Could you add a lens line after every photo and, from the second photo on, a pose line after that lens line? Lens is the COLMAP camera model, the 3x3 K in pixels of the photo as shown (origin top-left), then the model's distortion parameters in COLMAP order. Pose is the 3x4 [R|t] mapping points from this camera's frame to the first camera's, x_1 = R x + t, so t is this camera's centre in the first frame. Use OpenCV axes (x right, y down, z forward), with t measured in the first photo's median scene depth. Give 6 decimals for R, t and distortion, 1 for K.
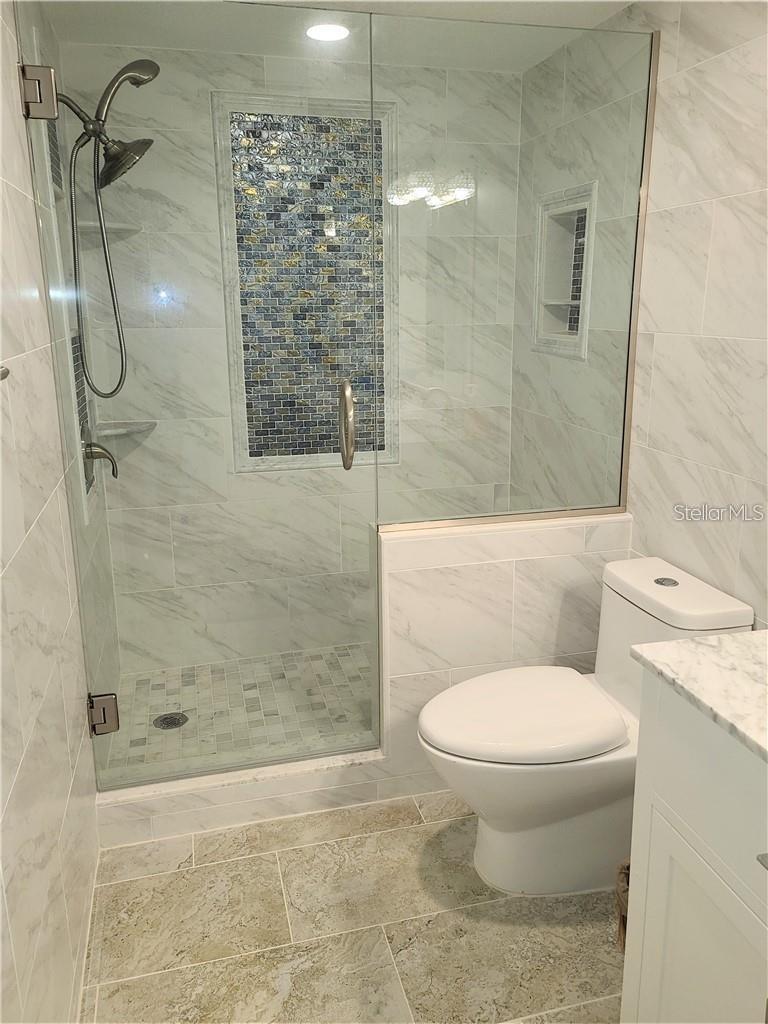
lens RADIAL K [[798.7, 0, 384.0], [0, 798.7, 512.0], [0, 0, 1]] dist [0.067801, -0.065840]
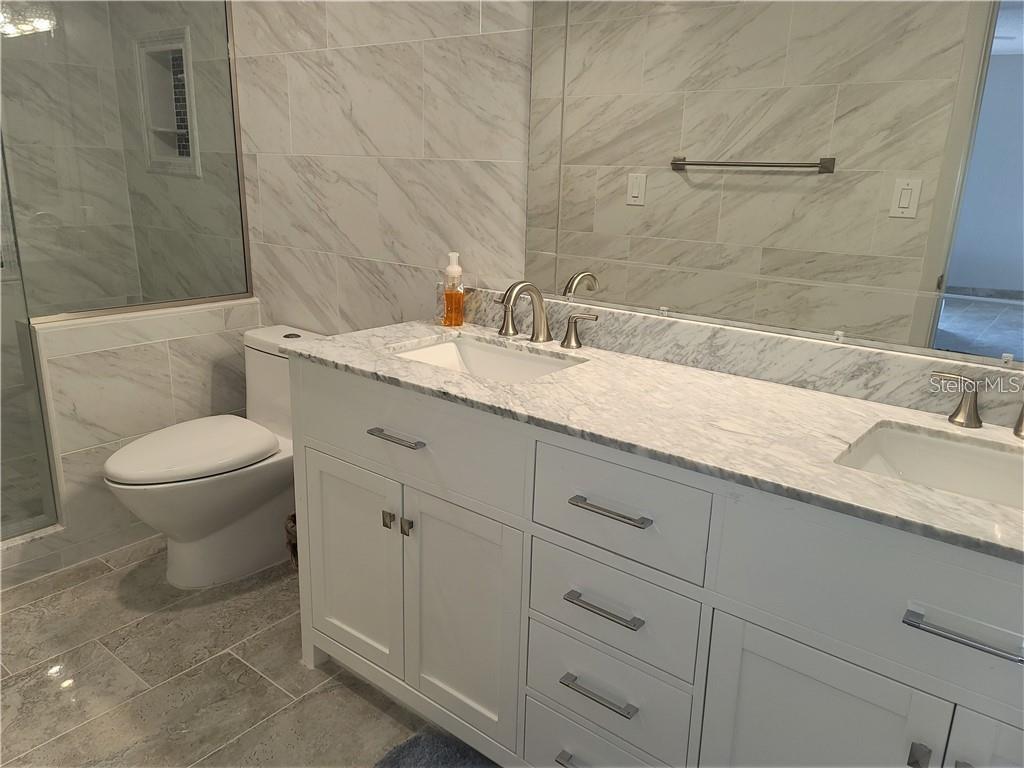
lens RADIAL K [[798.7, 0, 512.0], [0, 798.7, 384.0], [0, 0, 1]] dist [0.067801, -0.065840]
pose [[0.808587, -0.125578, 0.574819, -0.117874], [0.117666, 0.991736, 0.051141, 0.122288], [-0.576491, 0.026285, 0.816681, -0.271198]]
